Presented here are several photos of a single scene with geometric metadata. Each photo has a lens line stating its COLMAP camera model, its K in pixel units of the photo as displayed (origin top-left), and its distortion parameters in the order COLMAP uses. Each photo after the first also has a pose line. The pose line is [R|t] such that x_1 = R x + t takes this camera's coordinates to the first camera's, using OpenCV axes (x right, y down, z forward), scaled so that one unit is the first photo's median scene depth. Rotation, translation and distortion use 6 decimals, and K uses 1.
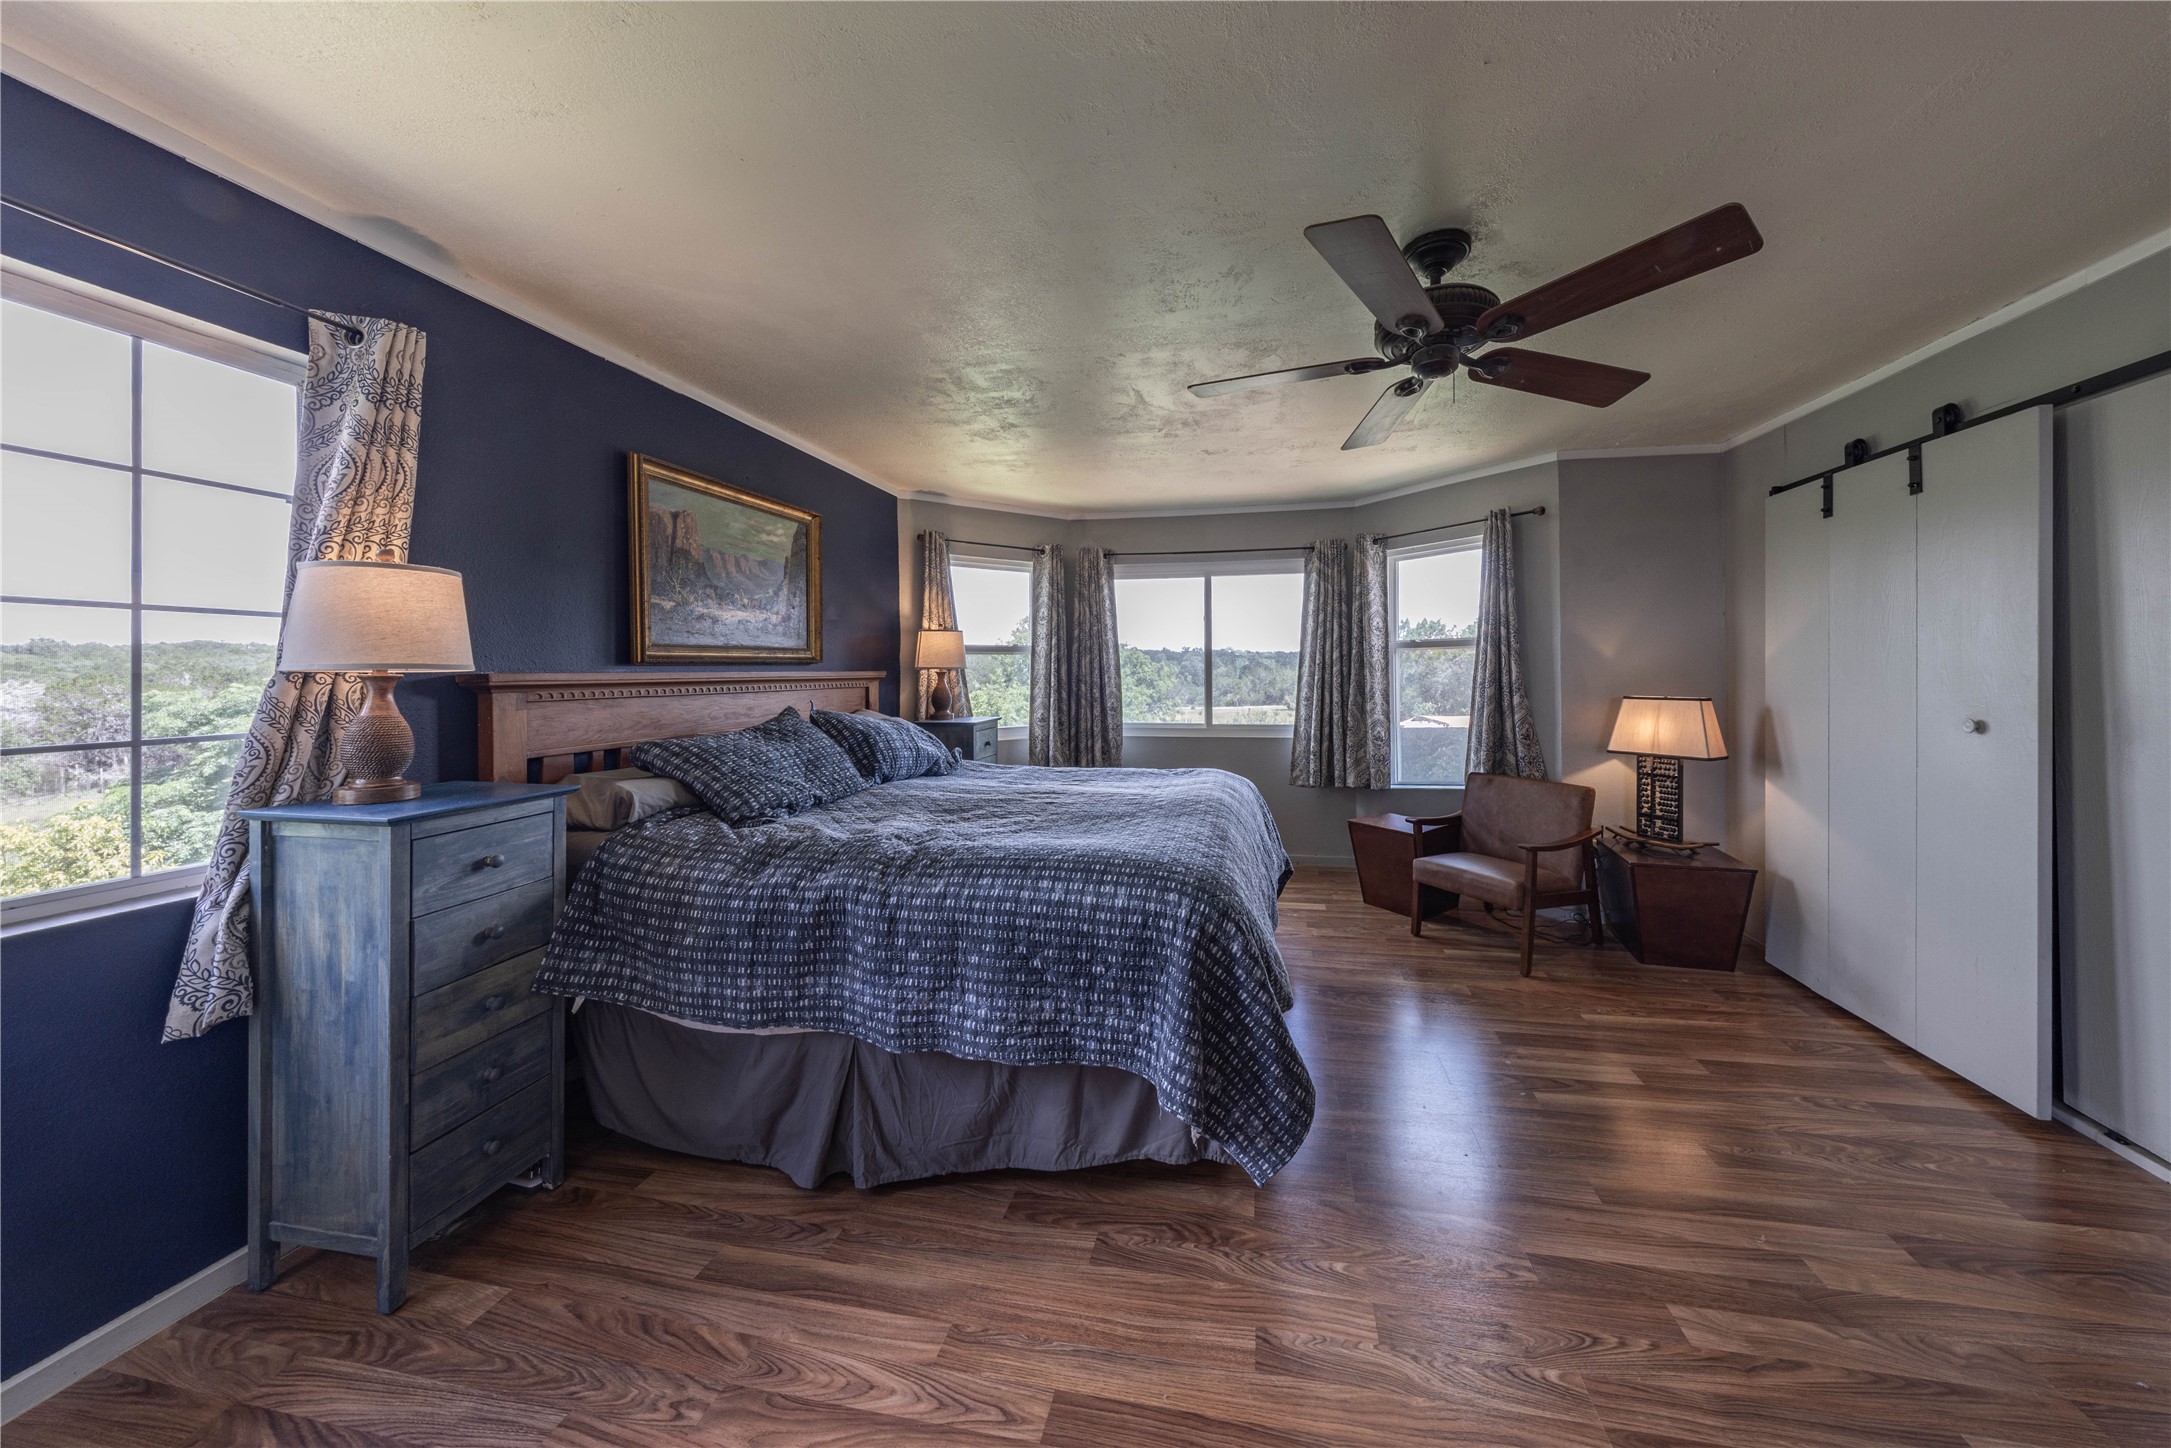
lens RADIAL K [[694.8, 0, 1099.0], [0, 694.8, 669.0], [0, 0, 1]] dist [-0.007986, -0.000192]
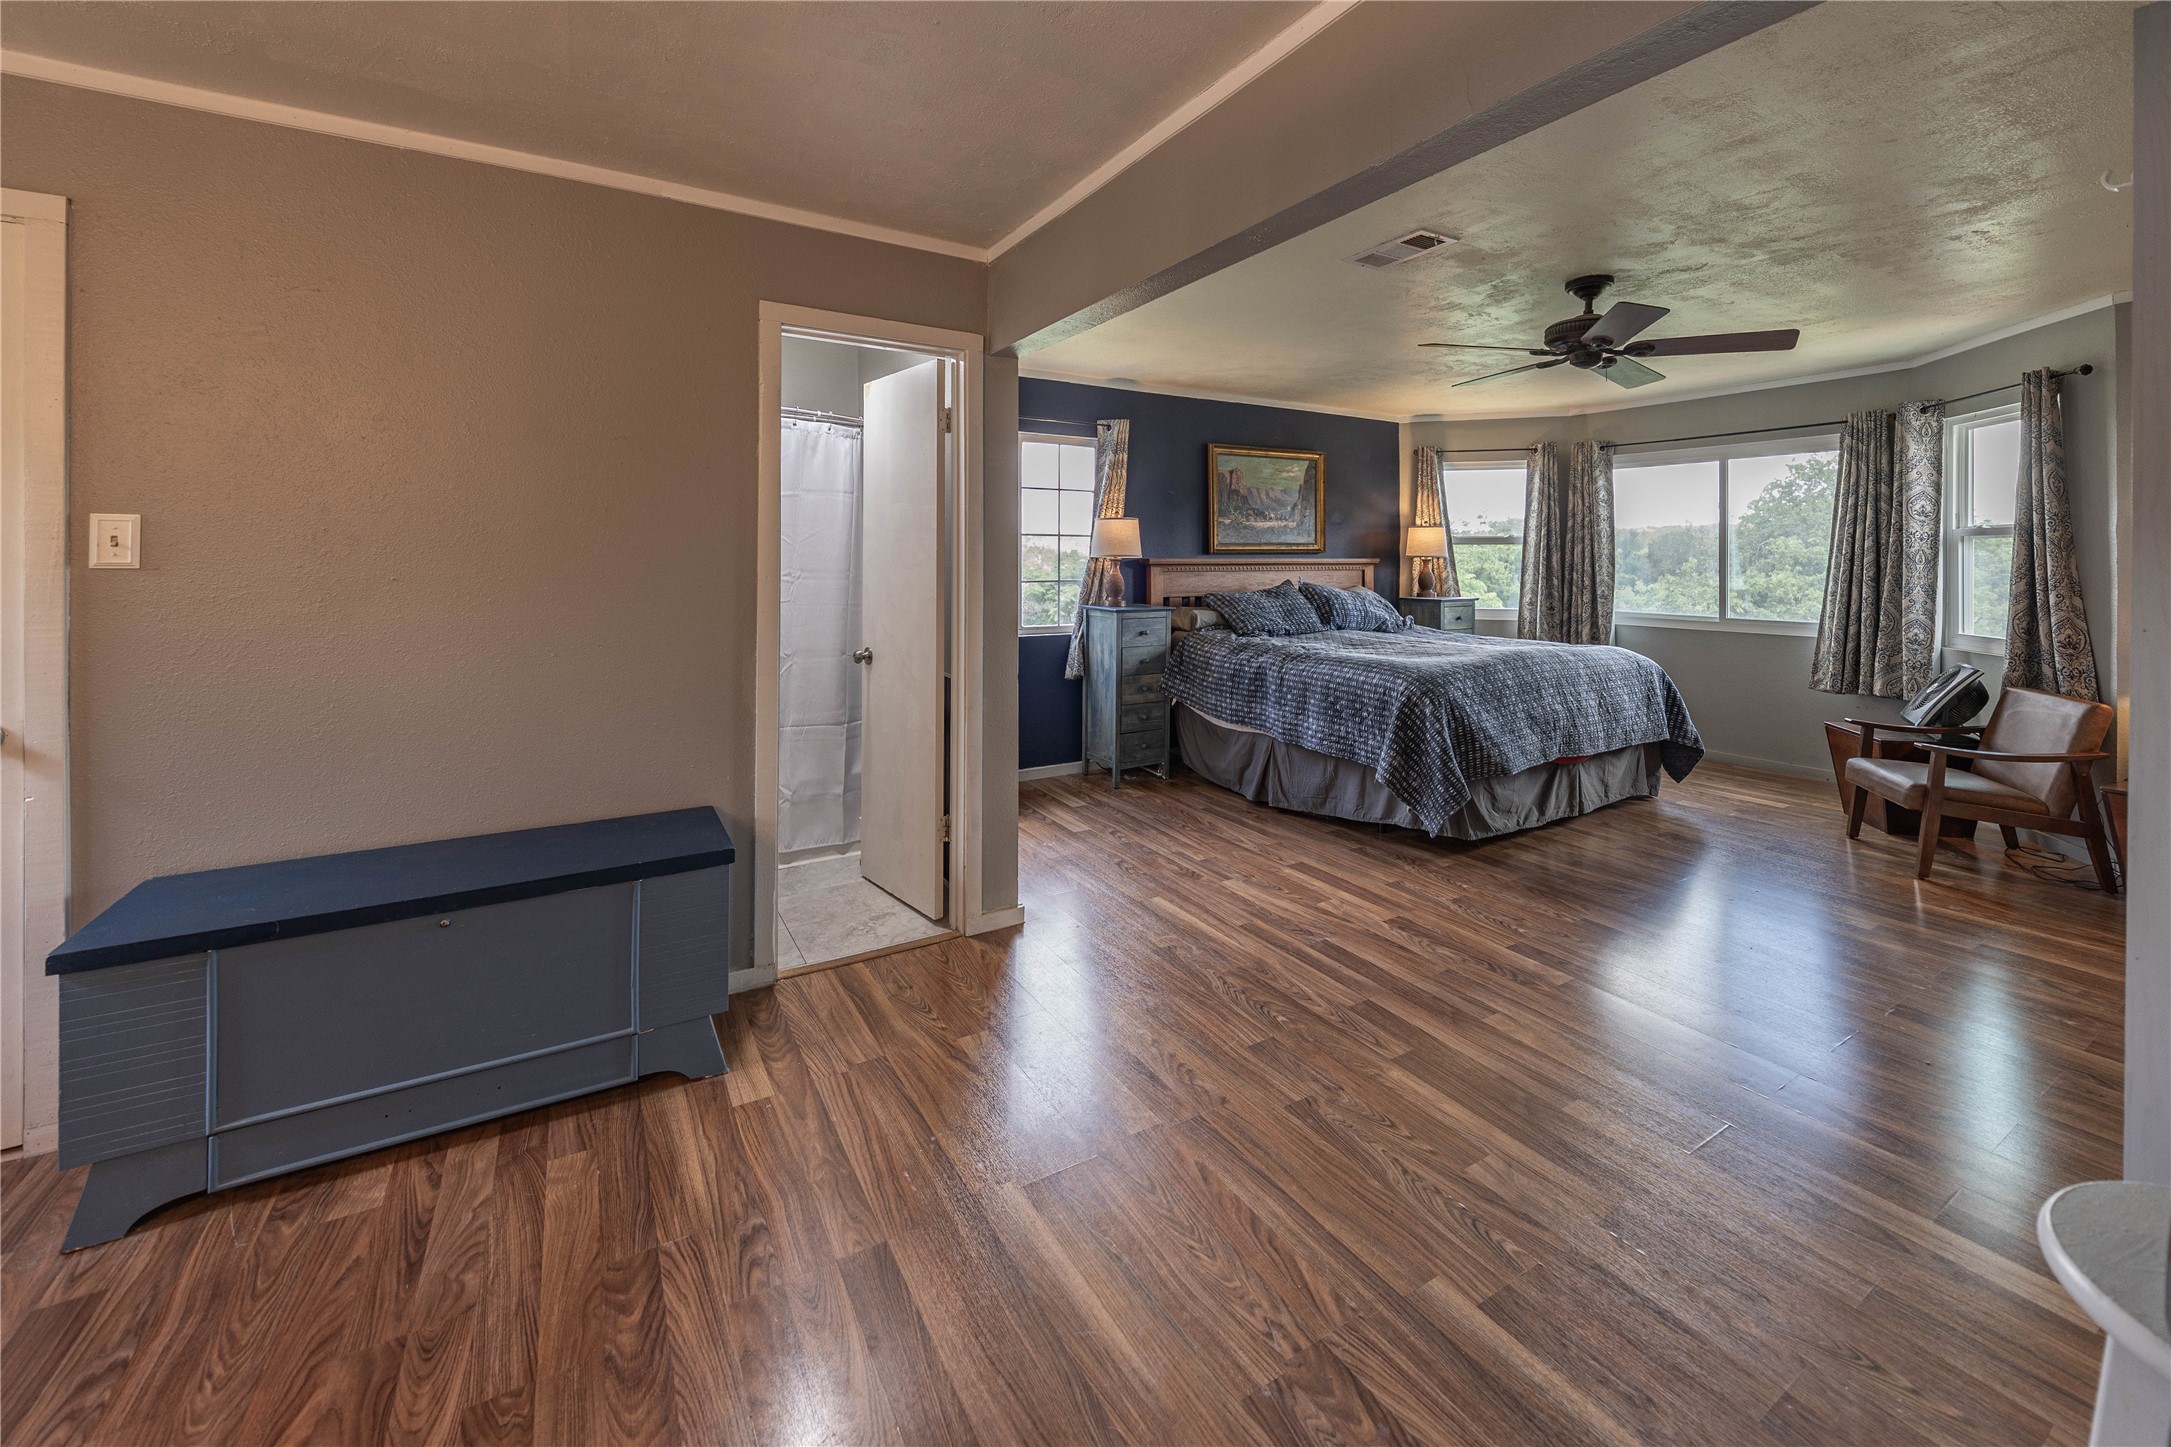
lens RADIAL K [[694.8, 0, 1099.0], [0, 694.8, 668.5], [0, 0, 1]] dist [-0.007986, -0.000192]
pose [[0.662495, 0.123577, -0.738802, 0.710125], [-0.002318, 0.986631, 0.162952, -0.008471], [0.749062, -0.106243, 0.653925, -0.634511]]
